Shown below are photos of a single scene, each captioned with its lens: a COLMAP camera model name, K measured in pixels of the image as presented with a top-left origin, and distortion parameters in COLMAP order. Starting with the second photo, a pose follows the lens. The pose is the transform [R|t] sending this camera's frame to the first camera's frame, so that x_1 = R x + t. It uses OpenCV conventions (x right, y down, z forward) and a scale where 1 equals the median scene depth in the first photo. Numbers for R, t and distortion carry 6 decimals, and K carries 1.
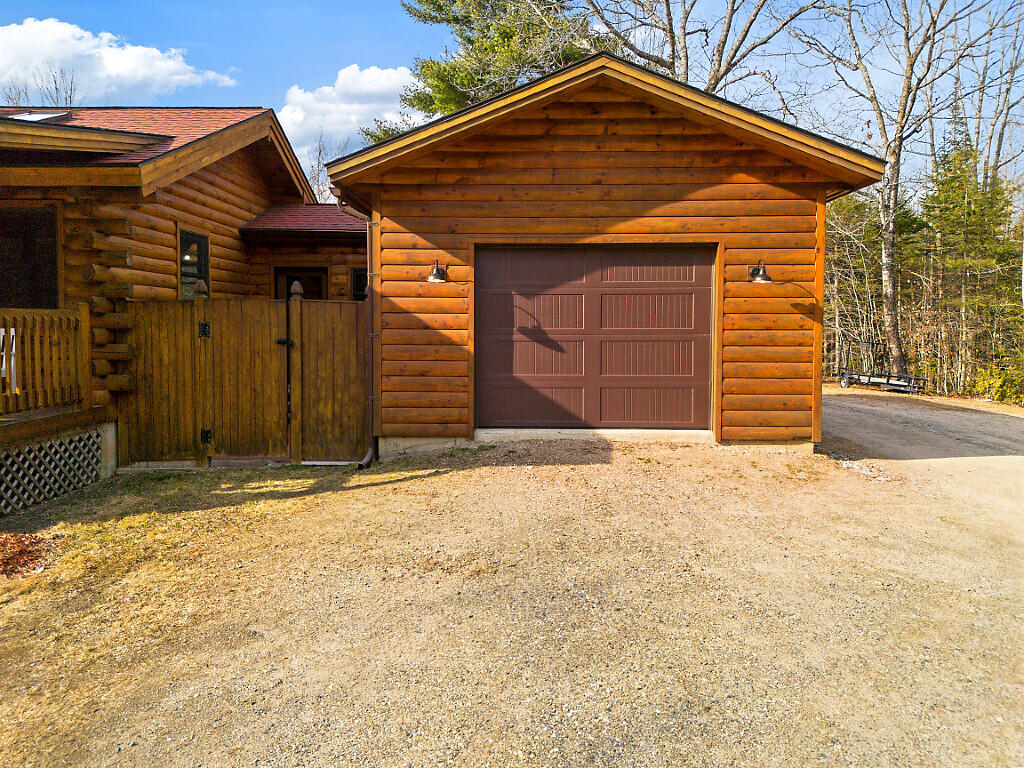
lens RADIAL K [[715.9, 0, 512.0], [0, 715.9, 384.0], [0, 0, 1]] dist [0.085570, -0.087434]
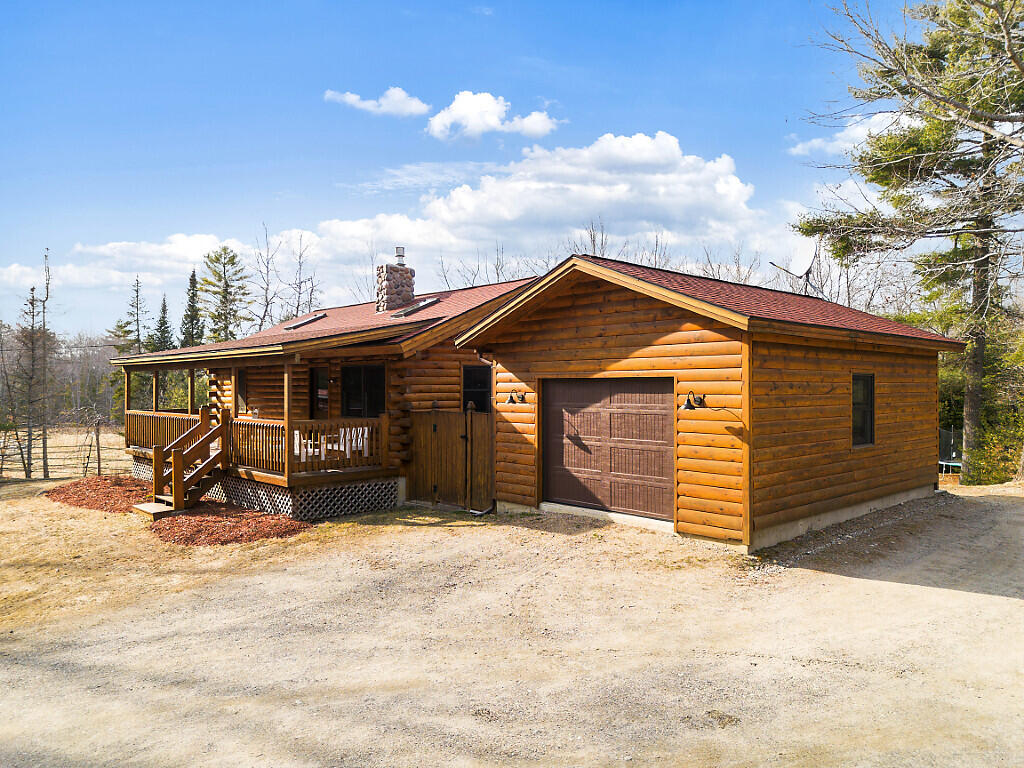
lens RADIAL K [[699.3, 0, 512.8], [0, 699.3, 403.7], [0, 0, 1]] dist [0.079974, -0.097148]
pose [[0.709490, 0.011763, -0.704618, 0.943874], [-0.051892, 0.998018, -0.035590, -0.086668], [0.702803, 0.061815, 0.708694, -0.081232]]
